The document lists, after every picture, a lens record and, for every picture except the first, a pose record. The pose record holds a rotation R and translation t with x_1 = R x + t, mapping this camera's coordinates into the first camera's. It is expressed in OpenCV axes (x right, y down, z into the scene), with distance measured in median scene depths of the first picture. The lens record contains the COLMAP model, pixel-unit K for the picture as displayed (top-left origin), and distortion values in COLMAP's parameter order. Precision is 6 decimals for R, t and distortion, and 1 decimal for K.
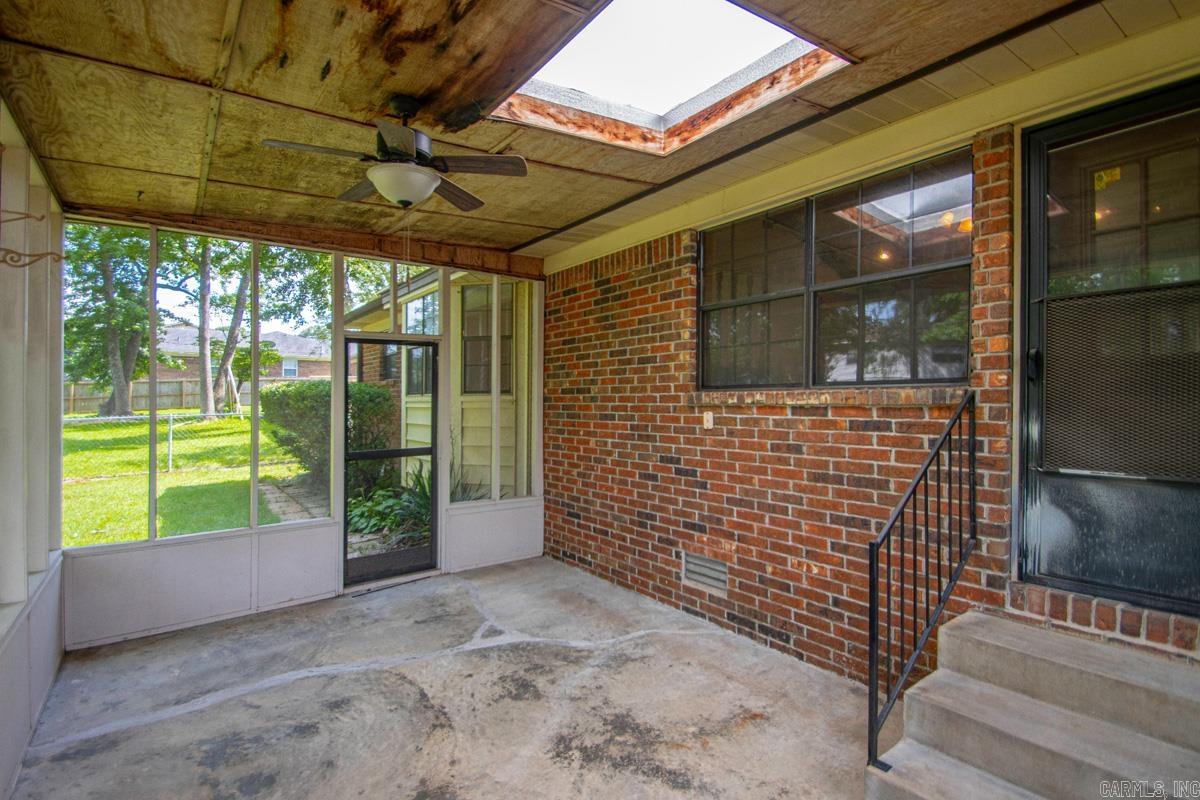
lens RADIAL K [[561.8, 0, 600.0], [0, 561.8, 400.0], [0, 0, 1]] dist [0.013450, -0.013906]
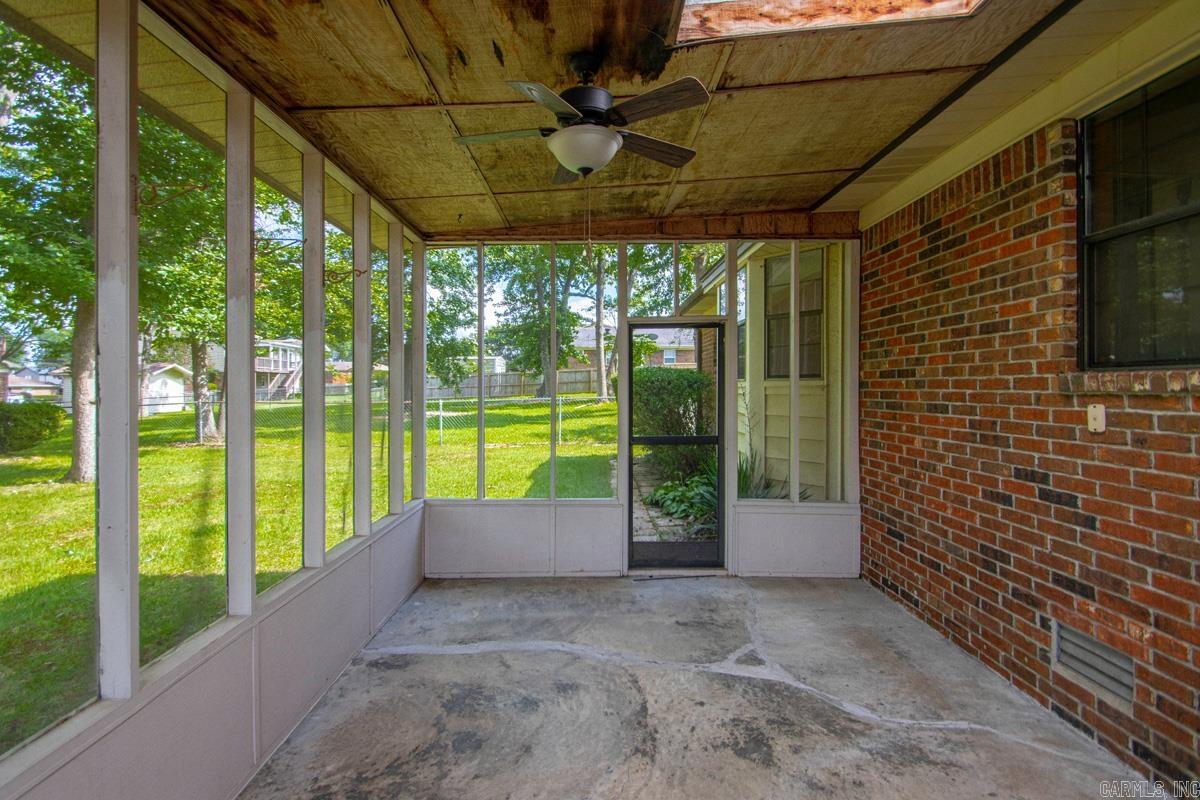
lens RADIAL K [[565.8, 0, 595.5], [0, 565.8, 381.0], [0, 0, 1]] dist [0.023999, -0.016647]
pose [[0.790193, -0.003189, -0.612850, 0.128836], [-0.002865, 0.999956, -0.008898, 0.002390], [0.612851, 0.008787, 0.790149, 0.151404]]
